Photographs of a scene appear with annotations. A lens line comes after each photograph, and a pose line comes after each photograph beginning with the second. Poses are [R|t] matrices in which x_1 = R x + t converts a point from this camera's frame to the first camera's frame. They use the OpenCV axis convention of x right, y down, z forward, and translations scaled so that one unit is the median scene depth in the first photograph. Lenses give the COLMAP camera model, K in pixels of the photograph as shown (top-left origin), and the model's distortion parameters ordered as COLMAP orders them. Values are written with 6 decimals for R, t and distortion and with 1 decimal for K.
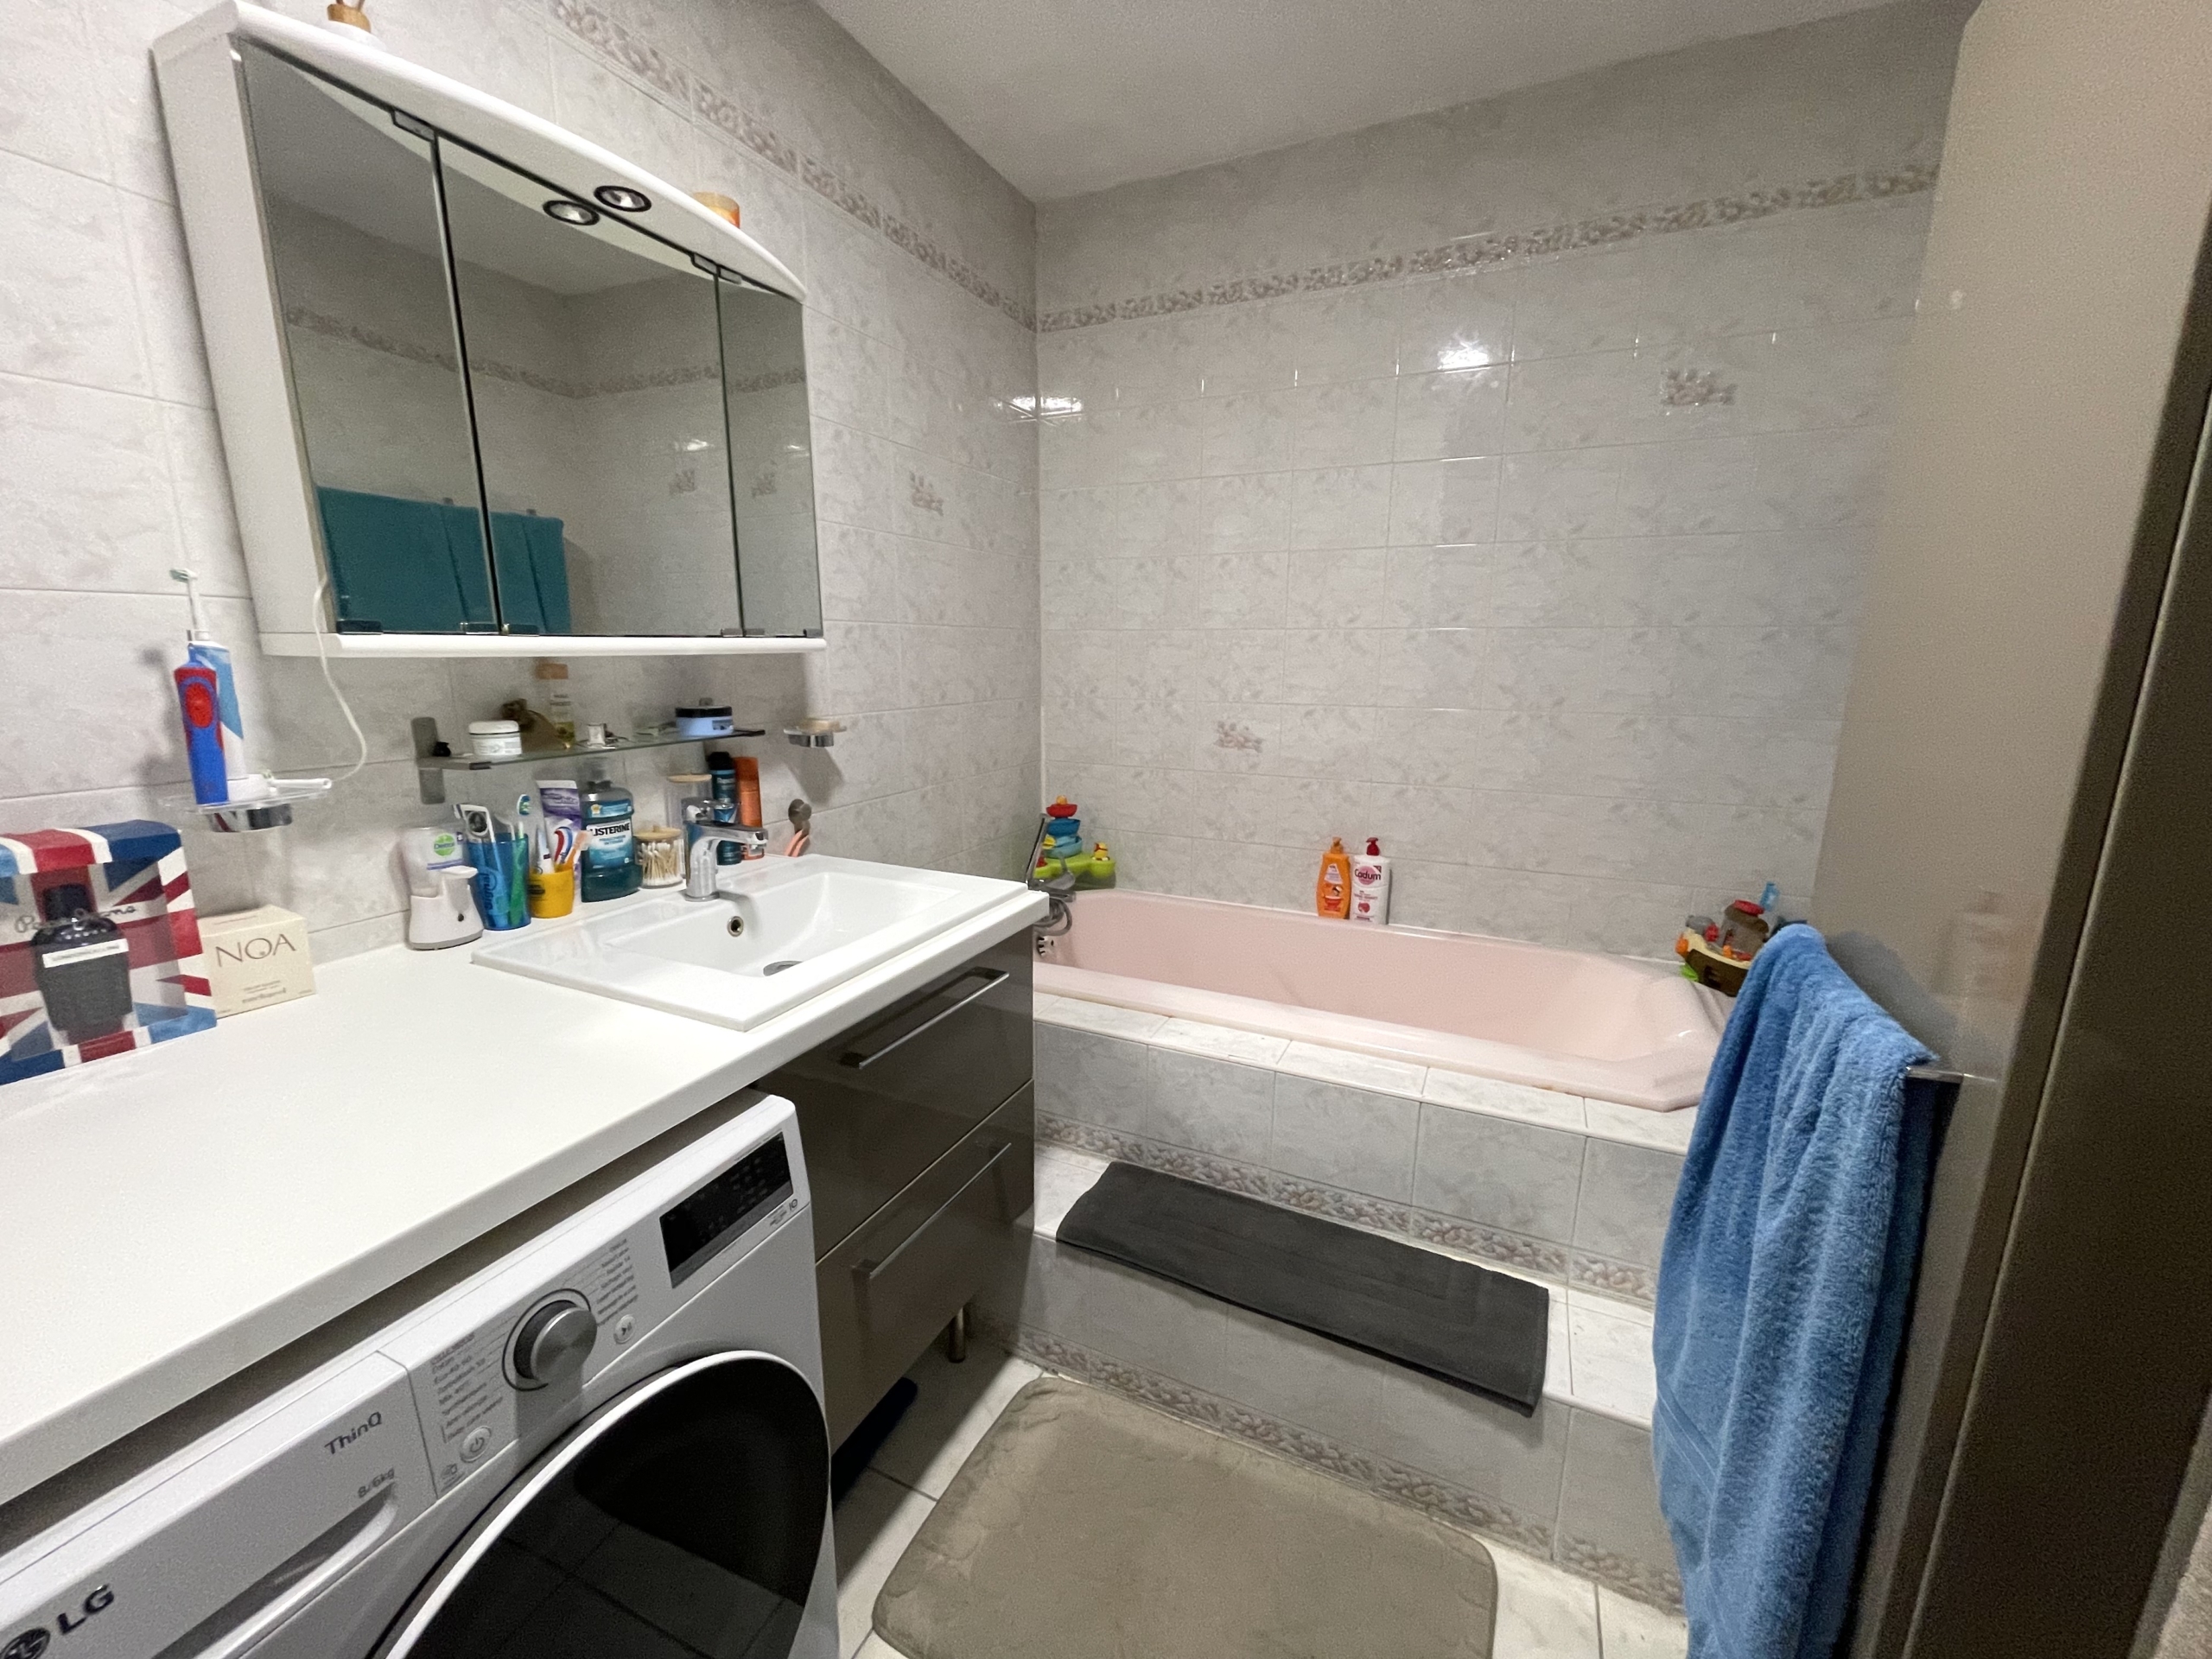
lens RADIAL K [[890.1, 0, 1097.6], [0, 890.1, 832.7], [0, 0, 1]] dist [-0.002953, 0.001003]
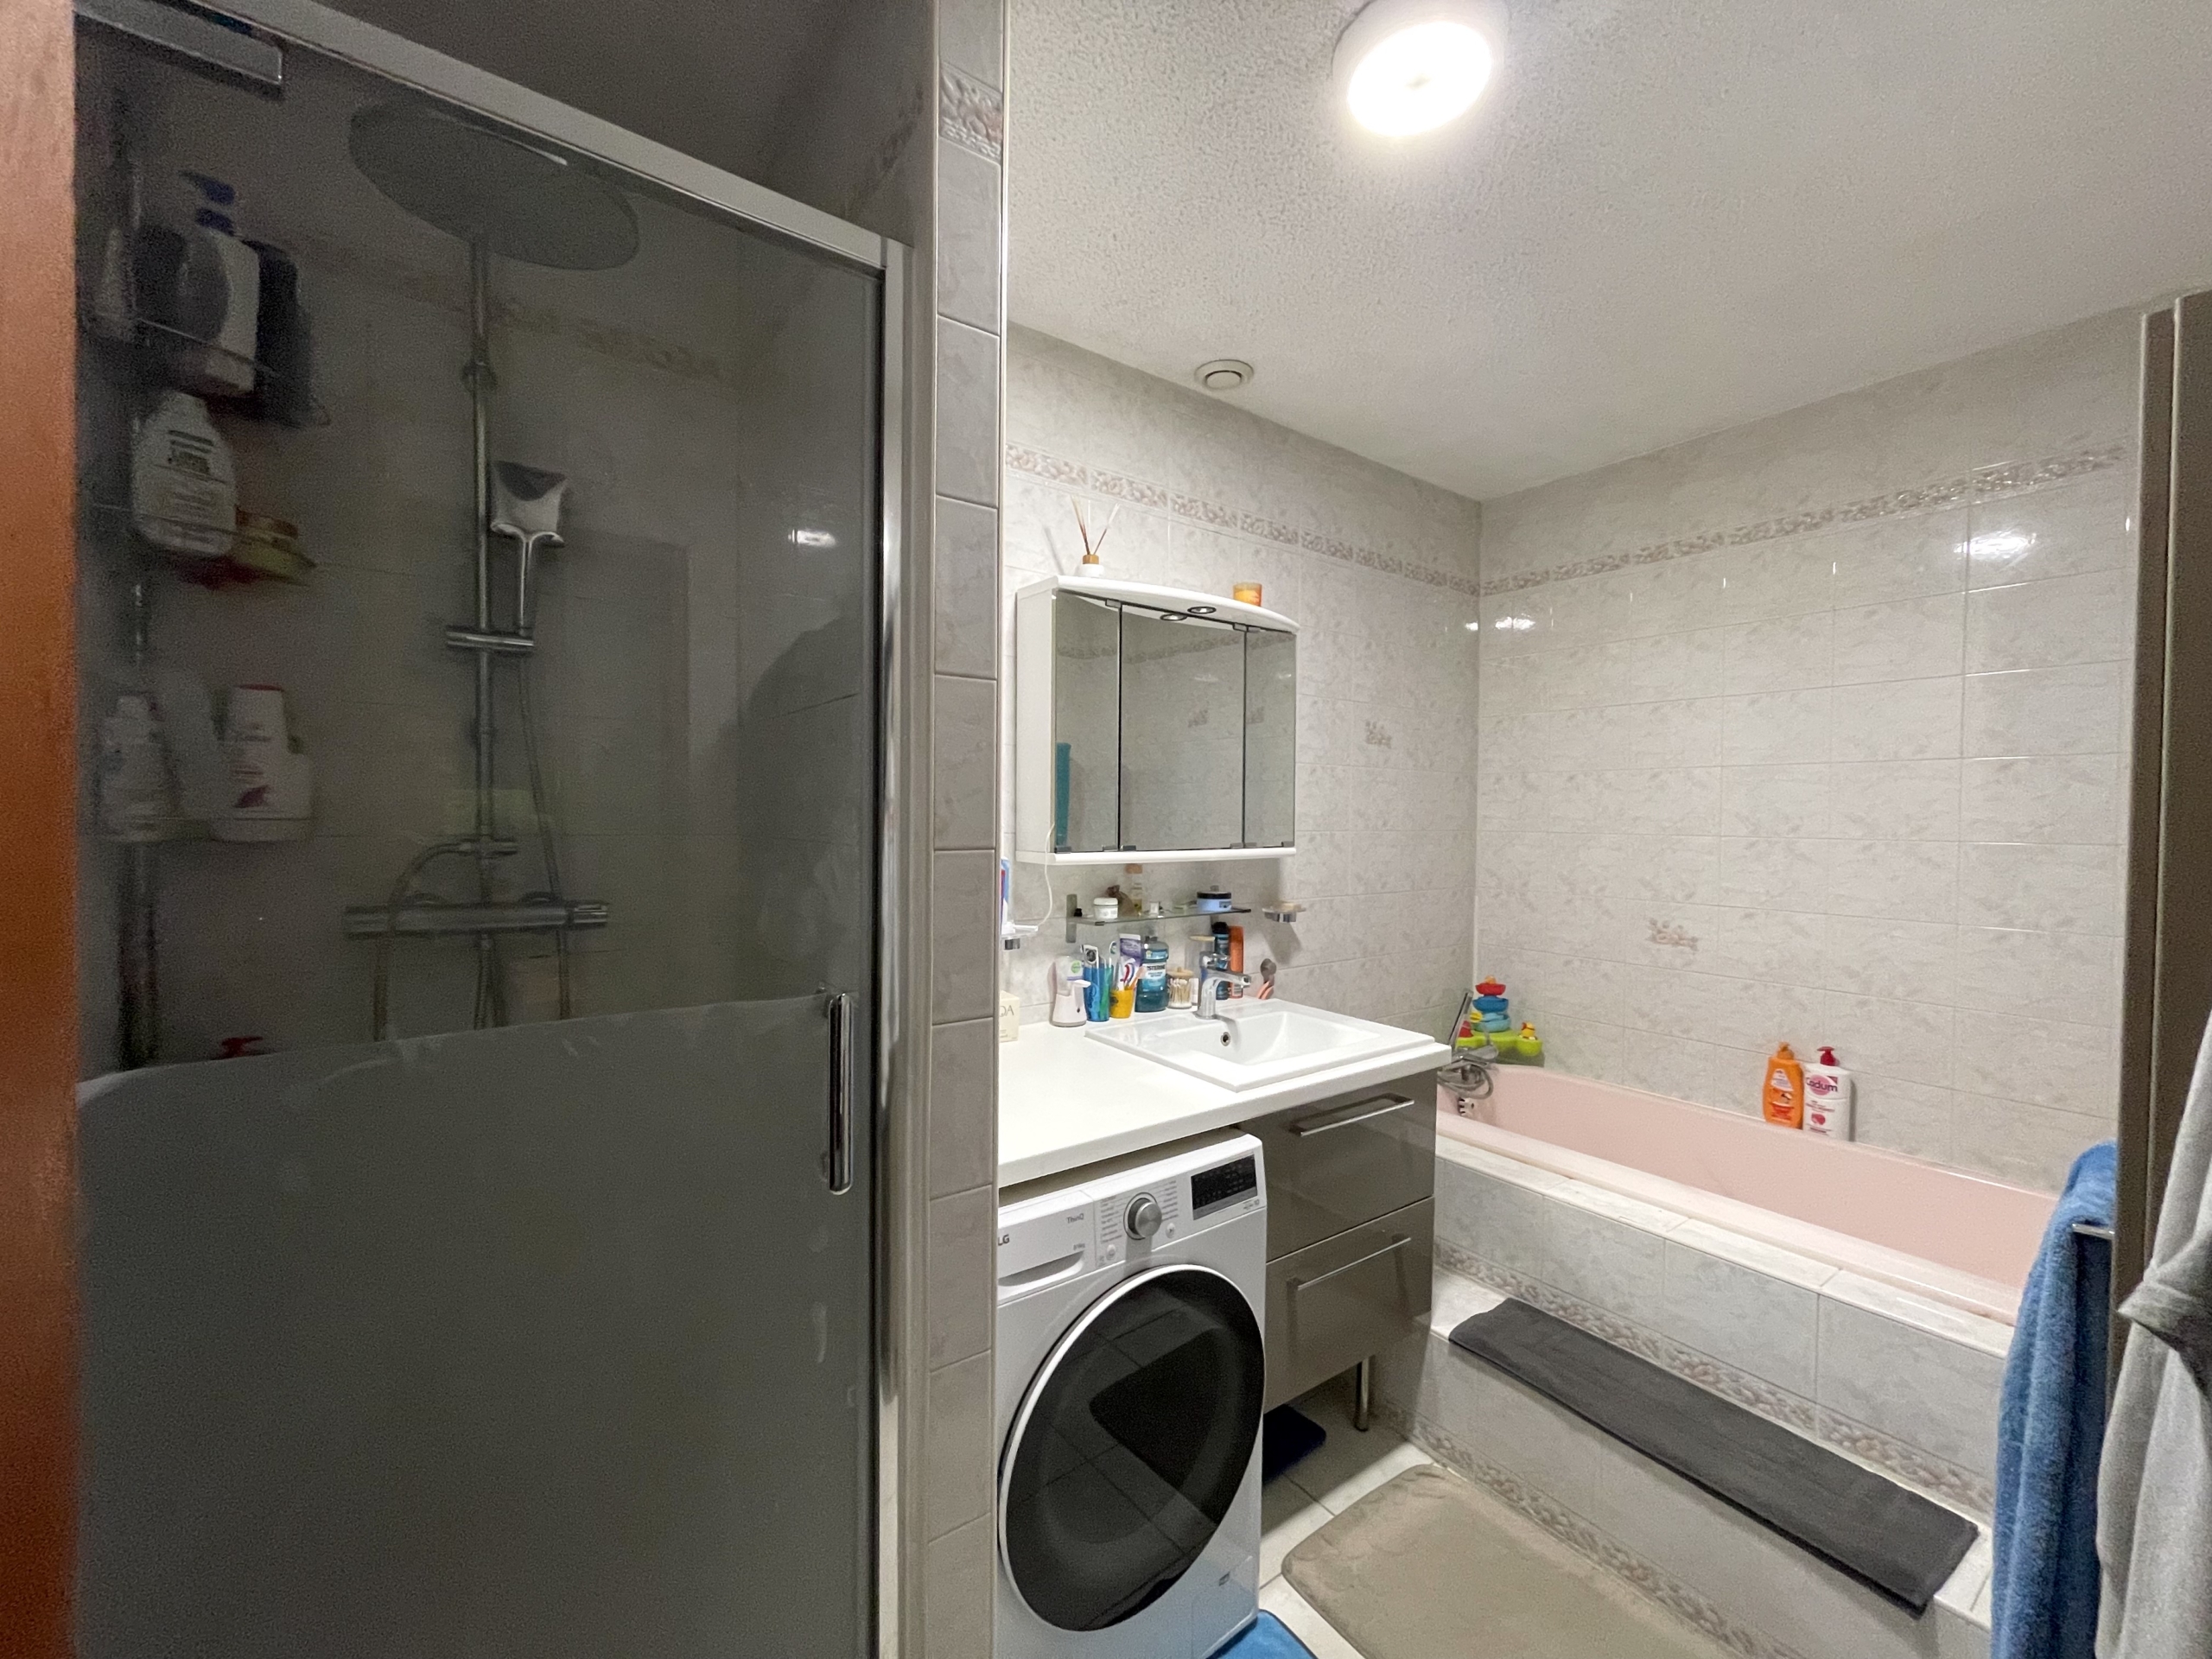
lens RADIAL K [[890.1, 0, 1102.7], [0, 890.1, 832.9], [0, 0, 1]] dist [-0.002953, 0.001003]
pose [[0.878691, 0.015191, -0.477149, 0.106485], [-0.104202, 0.981497, -0.160644, 0.022123], [0.465880, 0.190876, 0.864015, -0.398400]]
